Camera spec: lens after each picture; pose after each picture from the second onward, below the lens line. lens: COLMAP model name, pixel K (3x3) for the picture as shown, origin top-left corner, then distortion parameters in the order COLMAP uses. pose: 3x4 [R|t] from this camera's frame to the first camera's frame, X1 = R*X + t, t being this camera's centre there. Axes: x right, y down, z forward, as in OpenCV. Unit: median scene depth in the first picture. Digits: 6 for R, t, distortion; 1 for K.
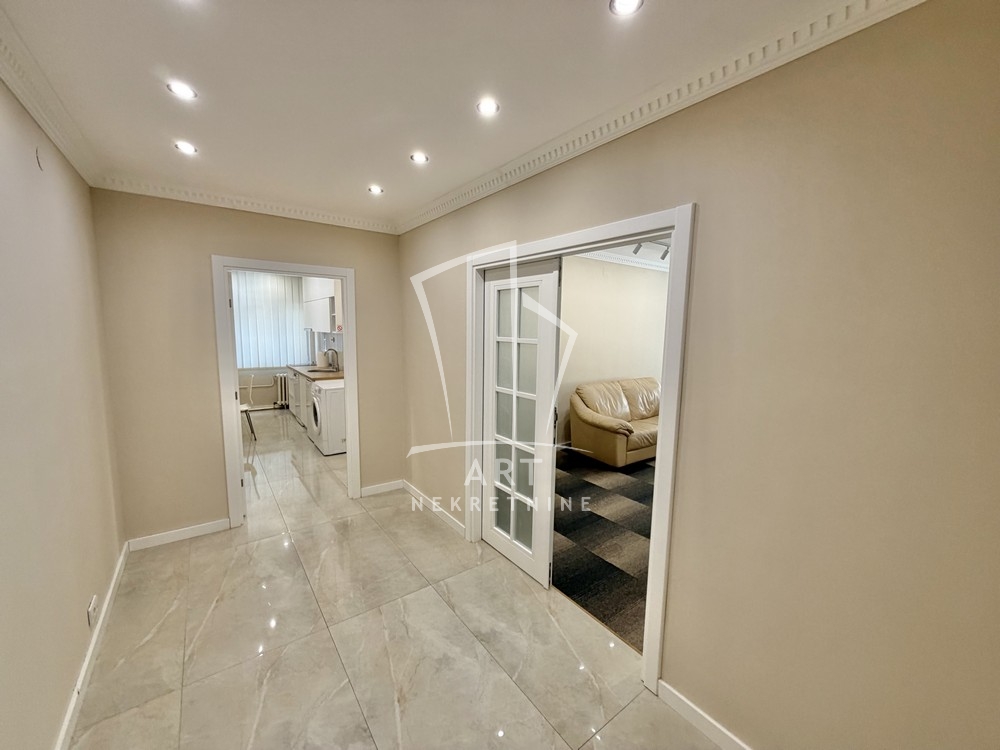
lens RADIAL K [[396.6, 0, 497.0], [0, 396.6, 378.5], [0, 0, 1]] dist [0.002376, 0.000065]
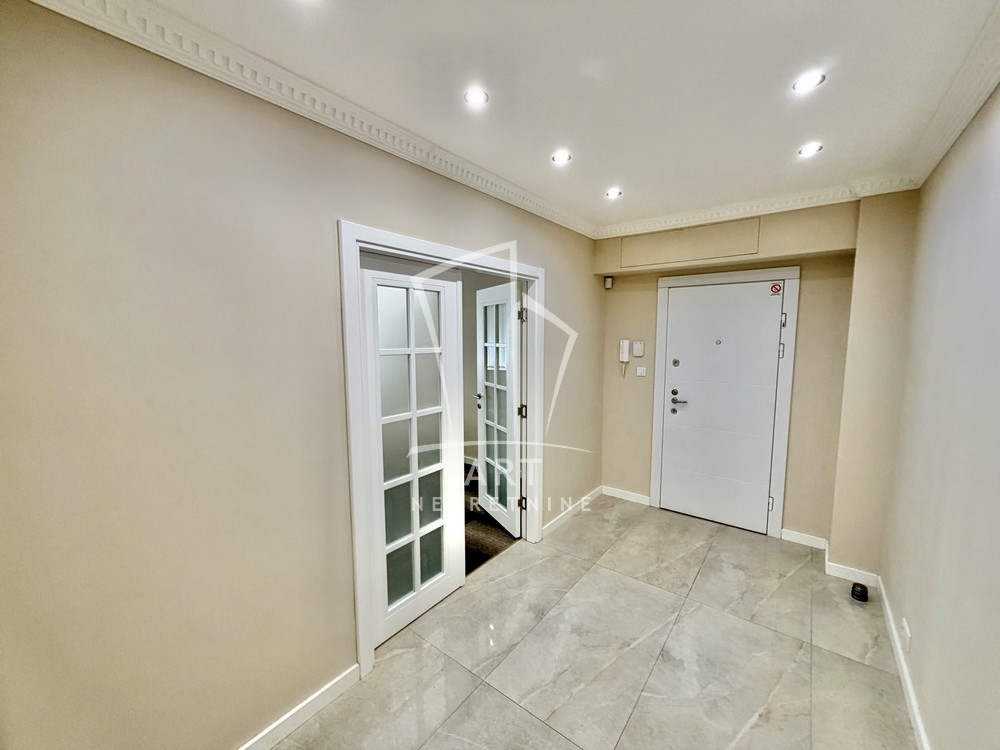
lens RADIAL K [[396.6, 0, 507.8], [0, 396.6, 378.8], [0, 0, 1]] dist [0.002376, 0.000065]
pose [[-0.281106, -0.124007, 0.951631, -1.021656], [0.125519, 0.978347, 0.164566, -0.191027], [-0.951433, 0.165709, -0.259454, 1.312765]]
